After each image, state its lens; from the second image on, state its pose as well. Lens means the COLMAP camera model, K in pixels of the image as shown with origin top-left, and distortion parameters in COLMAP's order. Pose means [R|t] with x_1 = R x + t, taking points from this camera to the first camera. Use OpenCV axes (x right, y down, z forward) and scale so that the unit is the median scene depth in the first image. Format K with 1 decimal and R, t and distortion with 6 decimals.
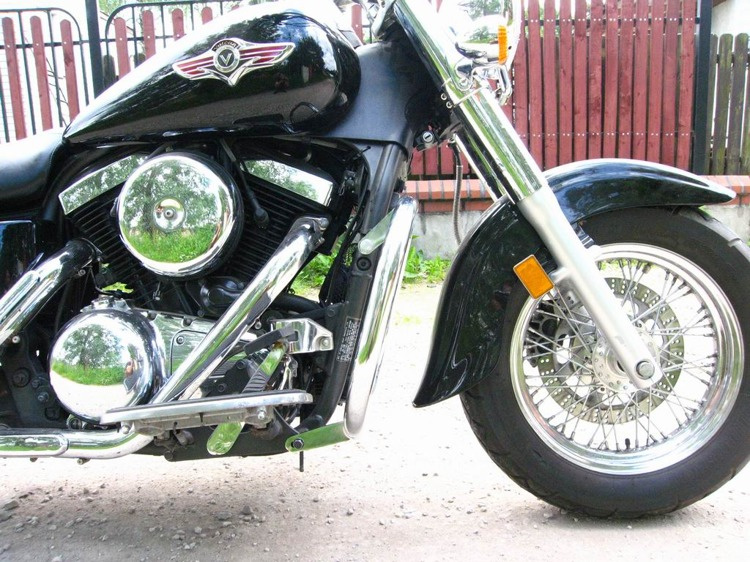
lens RADIAL K [[600.9, 0, 374.6], [0, 600.9, 283.5], [0, 0, 1]] dist [-0.064013, 0.000256]
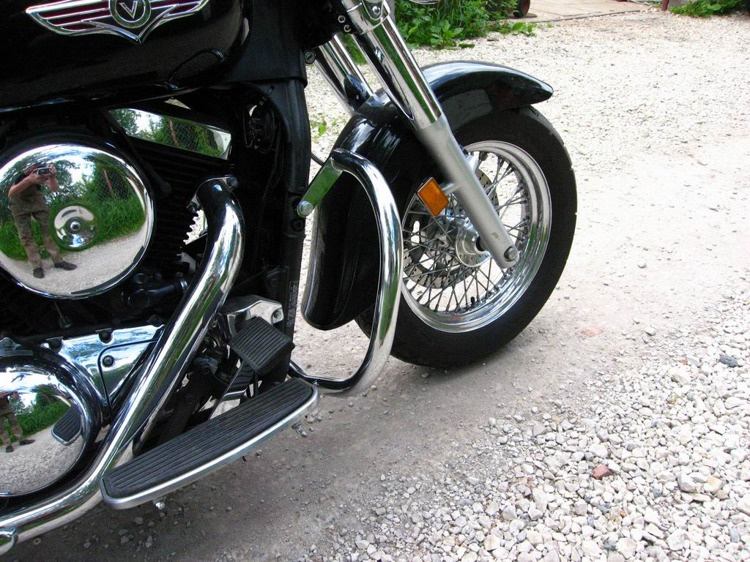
lens RADIAL K [[600.9, 0, 375.3], [0, 600.9, 279.6], [0, 0, 1]] dist [-0.064013, 0.000256]
pose [[0.822713, -0.272796, 0.498724, -0.373601], [0.085071, 0.926534, 0.366467, -0.261498], [-0.562055, -0.259071, 0.785479, 0.167122]]
